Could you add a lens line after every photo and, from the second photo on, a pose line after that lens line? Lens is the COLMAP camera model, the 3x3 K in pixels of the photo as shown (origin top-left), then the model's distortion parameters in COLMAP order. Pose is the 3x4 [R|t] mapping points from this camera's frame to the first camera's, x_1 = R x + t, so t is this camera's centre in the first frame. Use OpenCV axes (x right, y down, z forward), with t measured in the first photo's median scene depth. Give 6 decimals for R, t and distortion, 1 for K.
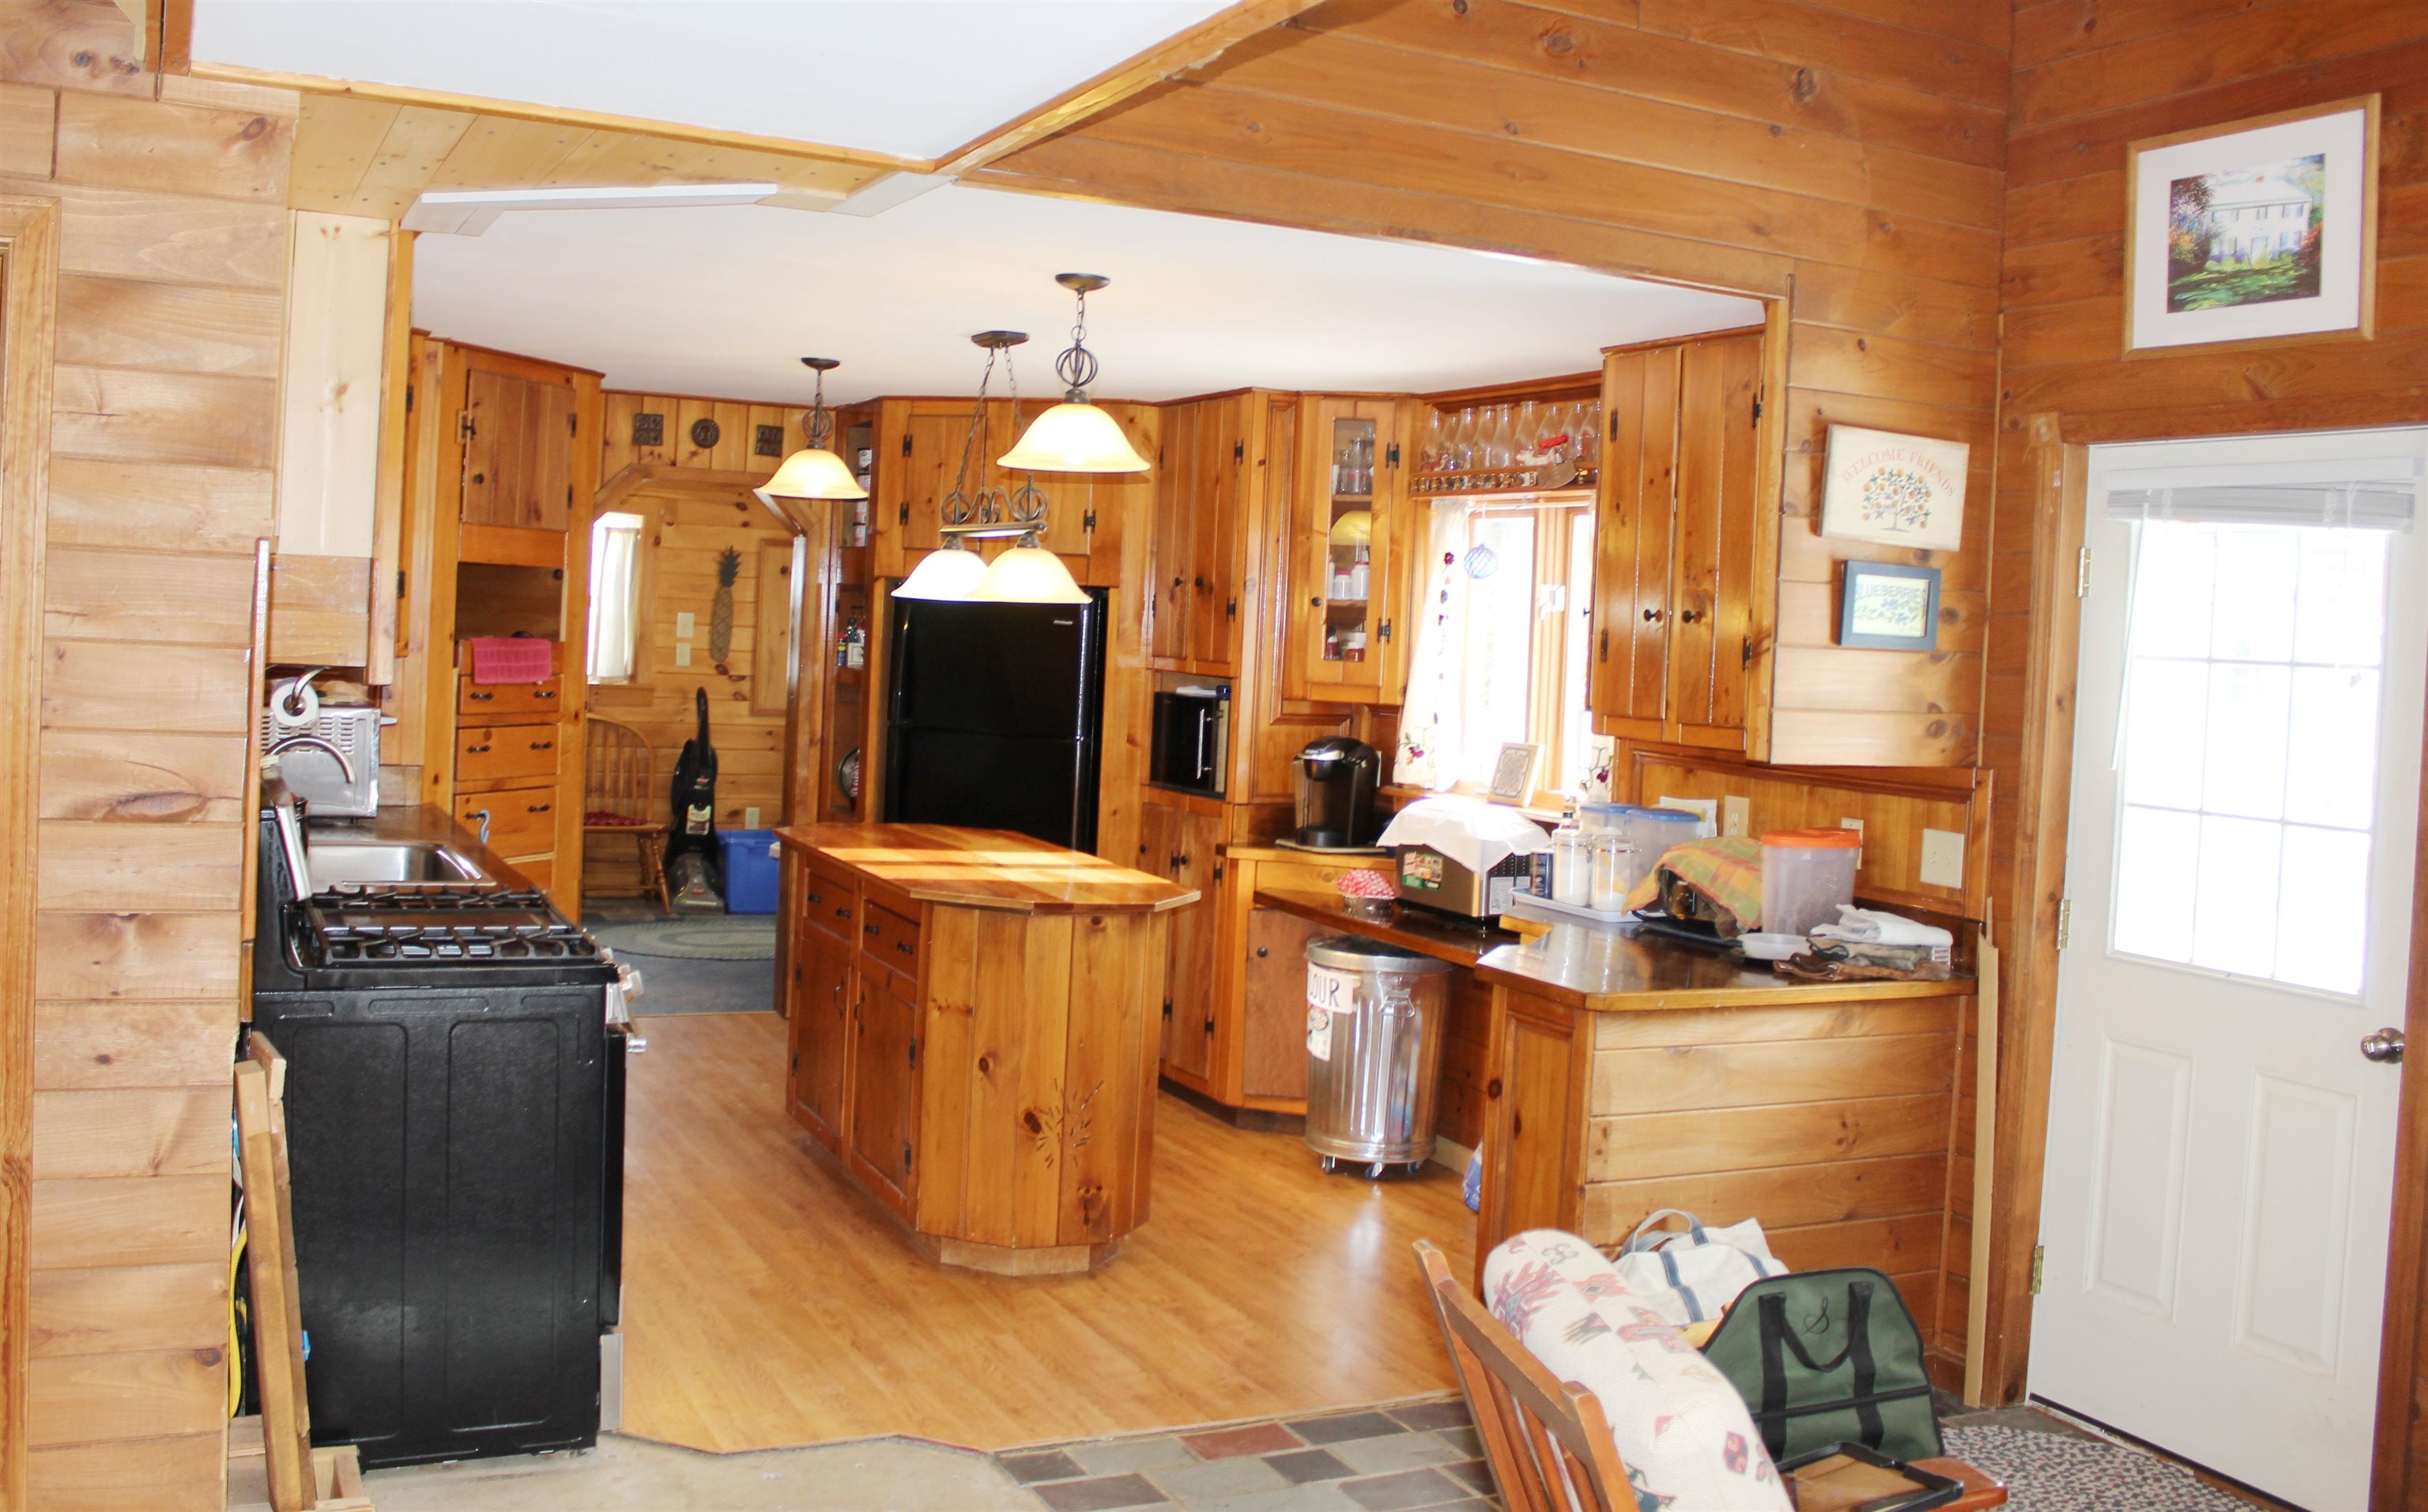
lens RADIAL K [[2177.0, 0, 1139.5], [0, 2177.0, 661.5], [0, 0, 1]] dist [-0.124576, 0.086987]
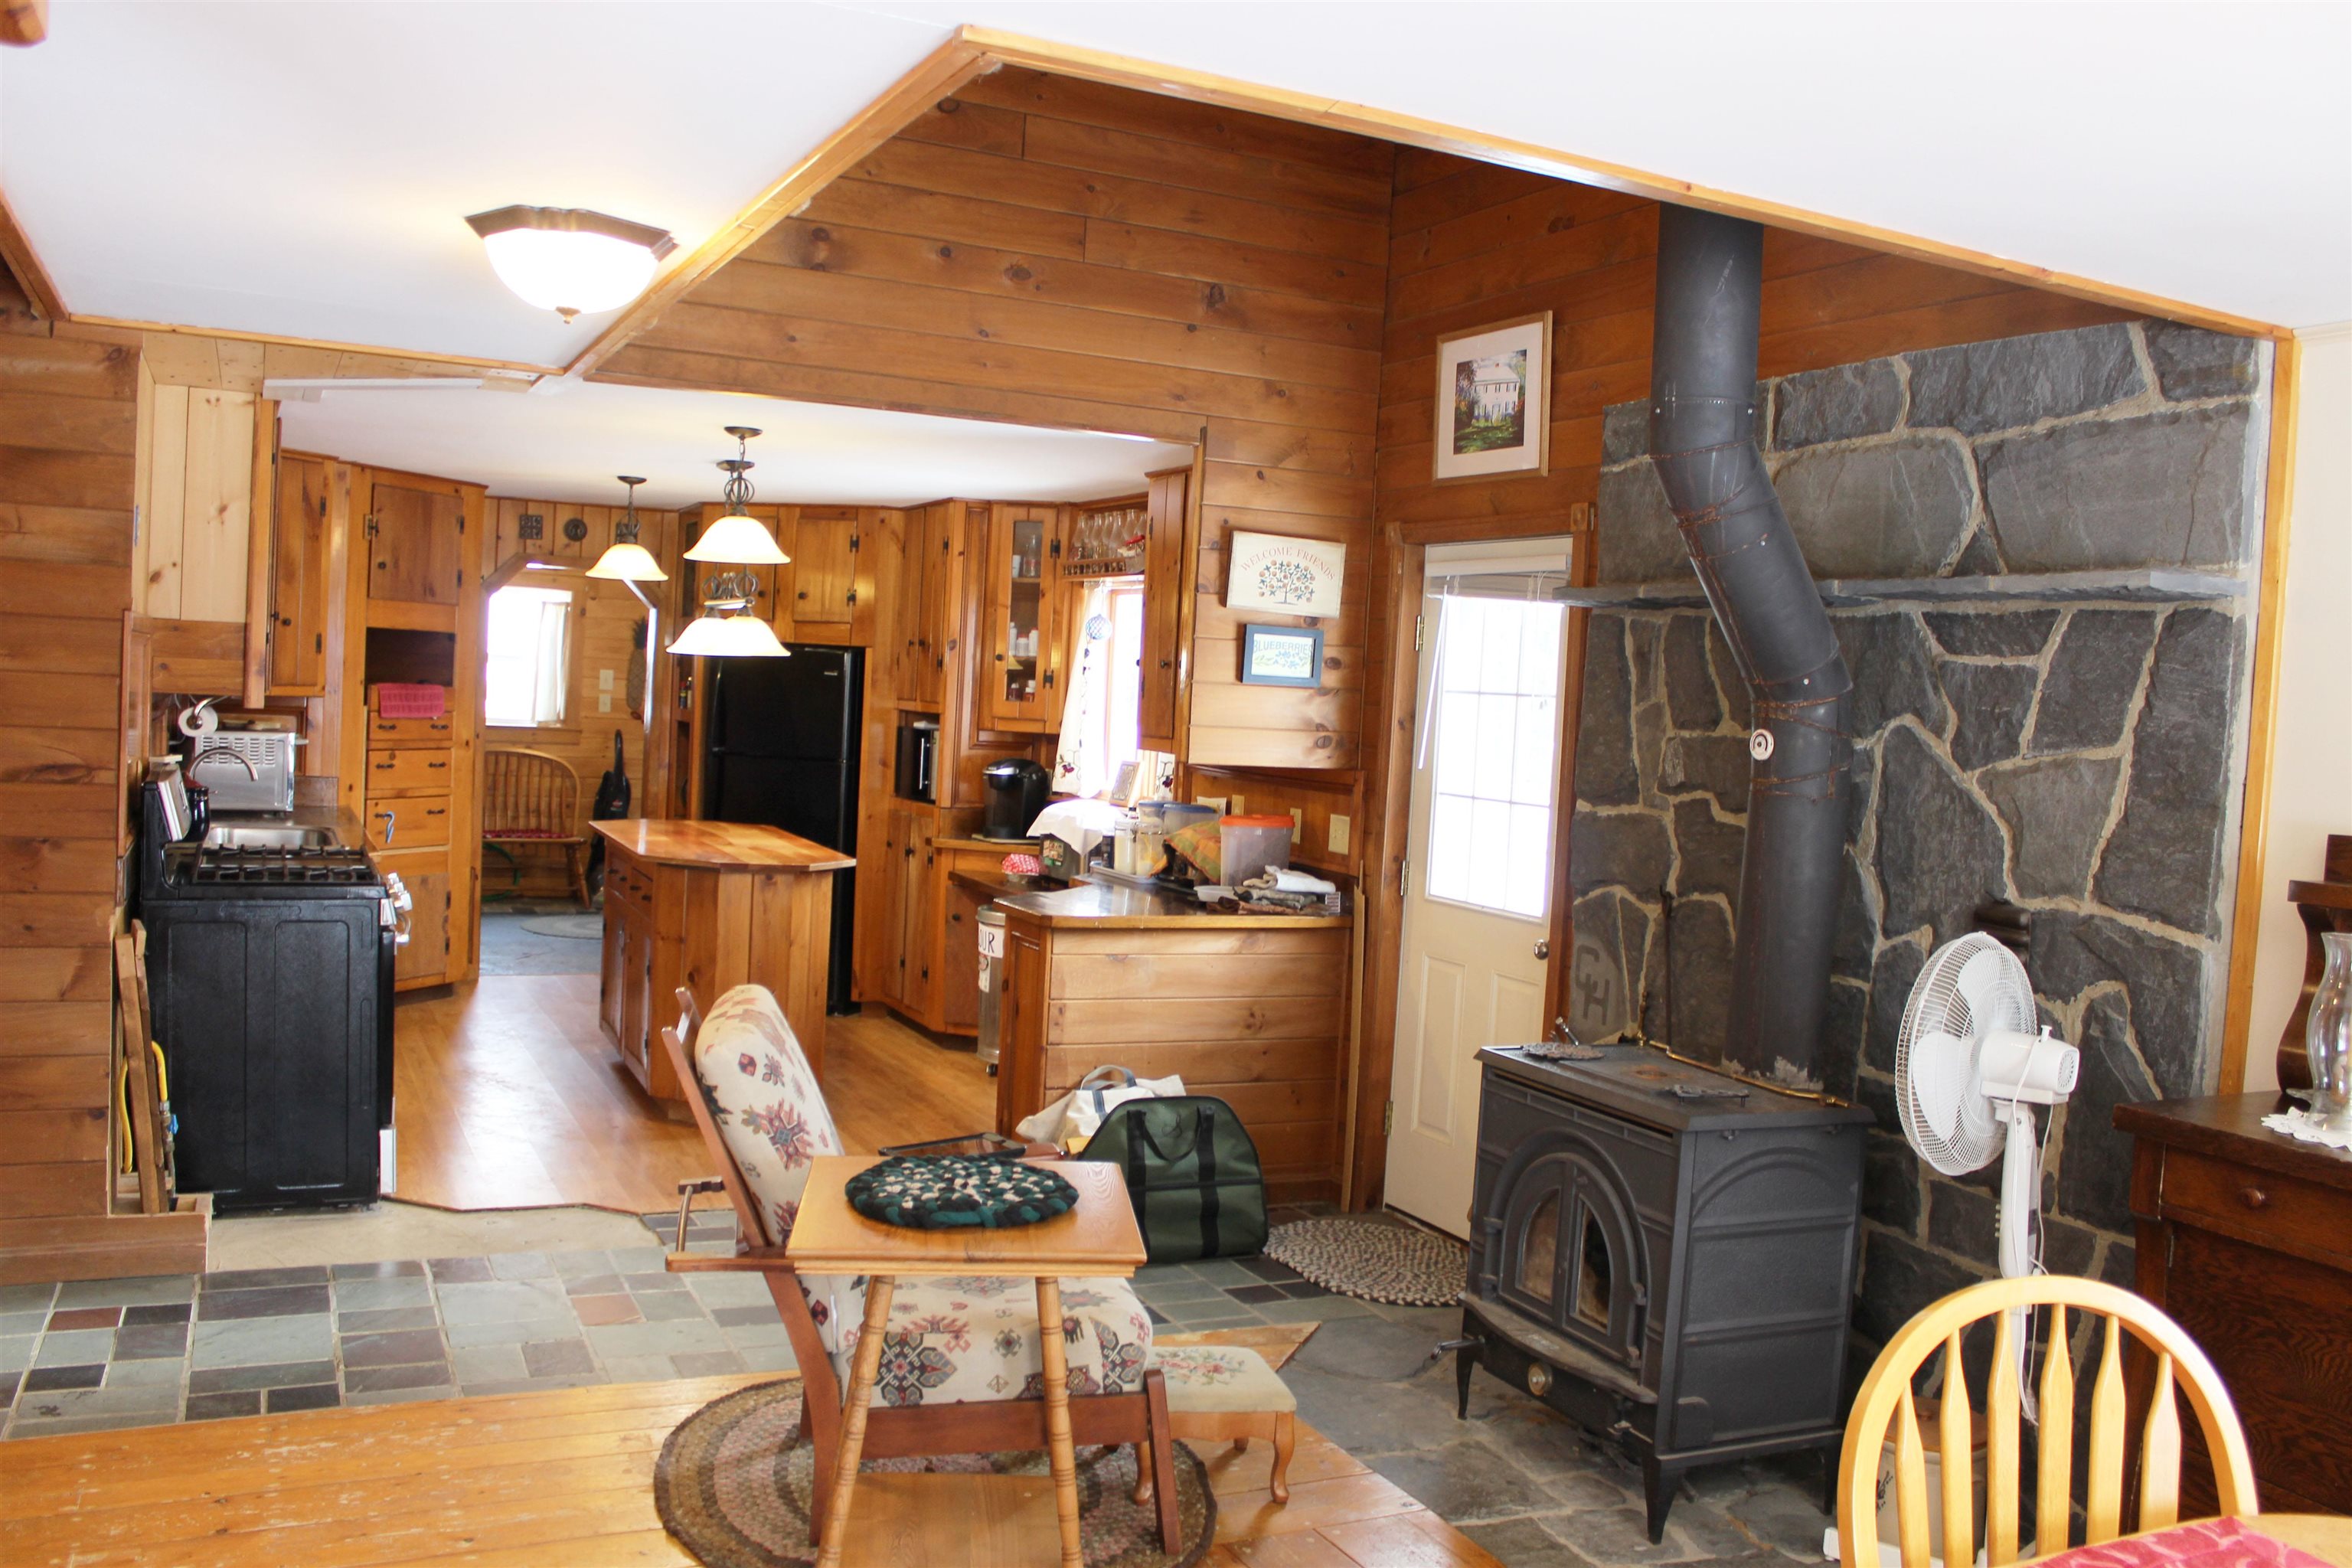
lens RADIAL K [[1971.7, 0, 1174.8], [0, 1971.7, 796.2], [0, 0, 1]] dist [-0.142545, 0.119968]
pose [[0.999917, 0.003653, 0.012324, 0.218226], [-0.004096, 0.999341, 0.036070, 0.017335], [-0.012184, -0.036117, 0.999273, -0.273487]]
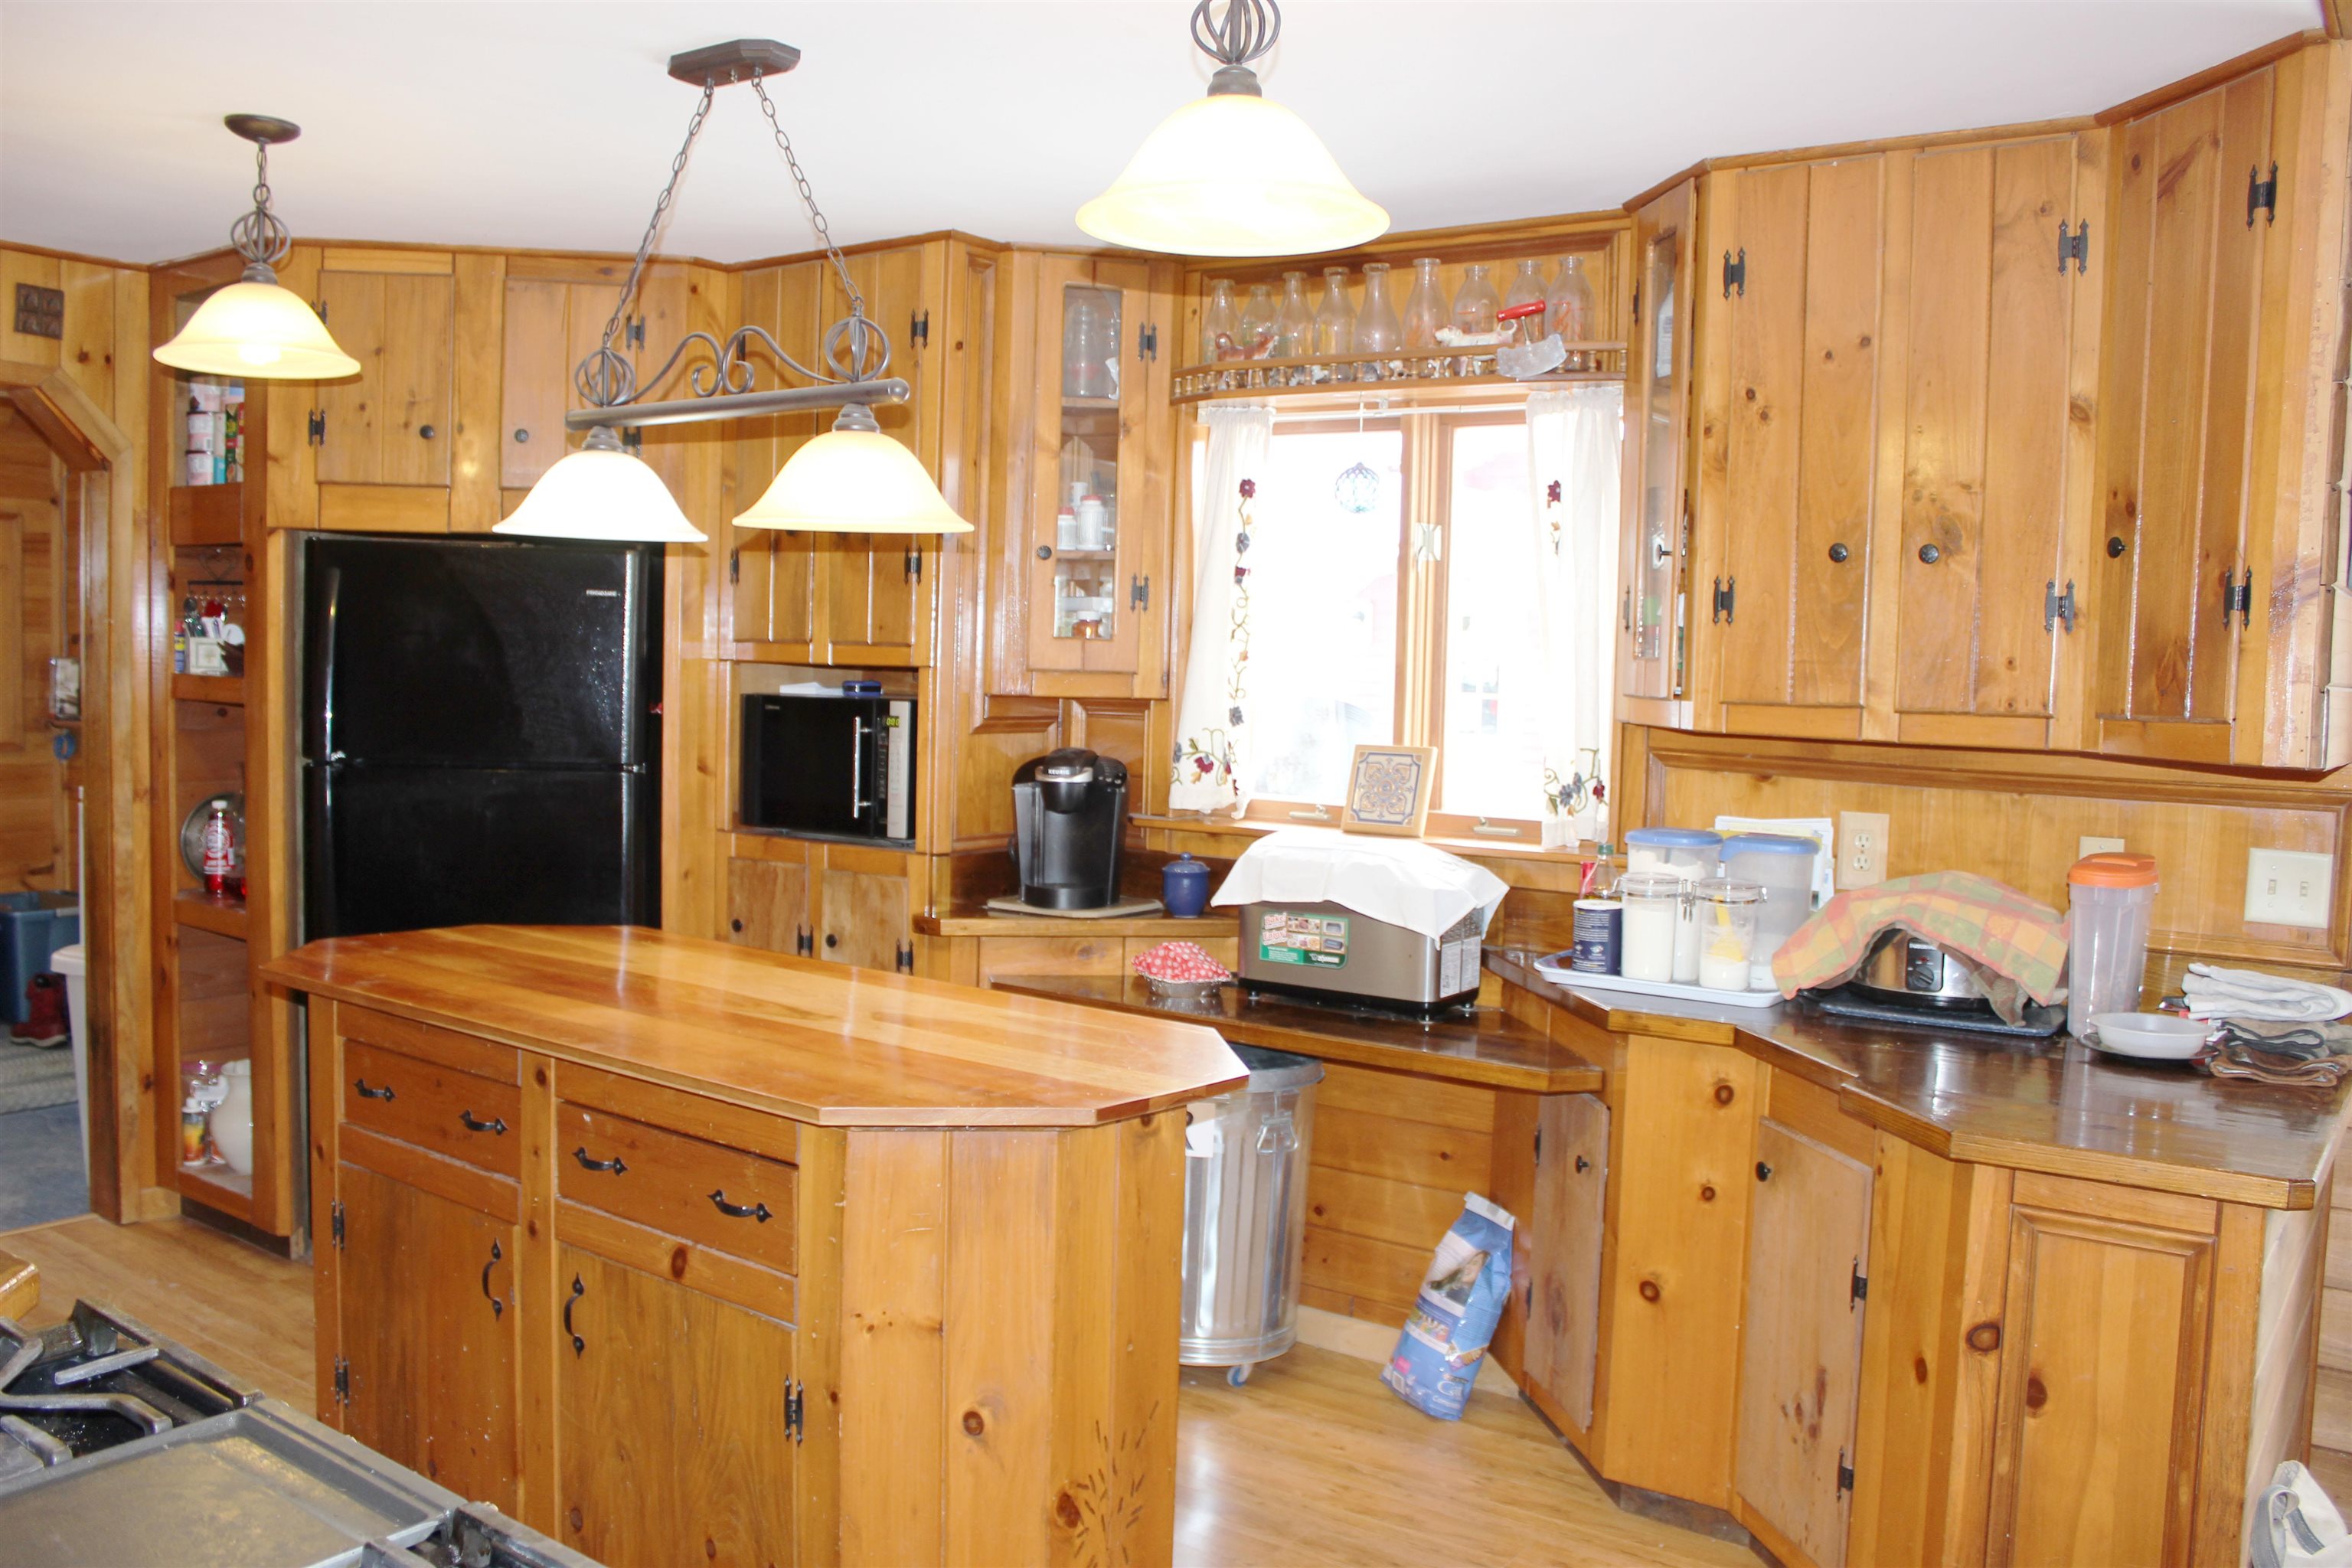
lens RADIAL K [[1971.7, 0, 1173.3], [0, 1971.7, 798.2], [0, 0, 1]] dist [-0.142545, 0.119968]
pose [[0.876730, -0.060936, 0.477108, -0.228645], [0.024672, 0.996334, 0.081914, -0.000178], [-0.480350, -0.060045, 0.875019, 0.543696]]
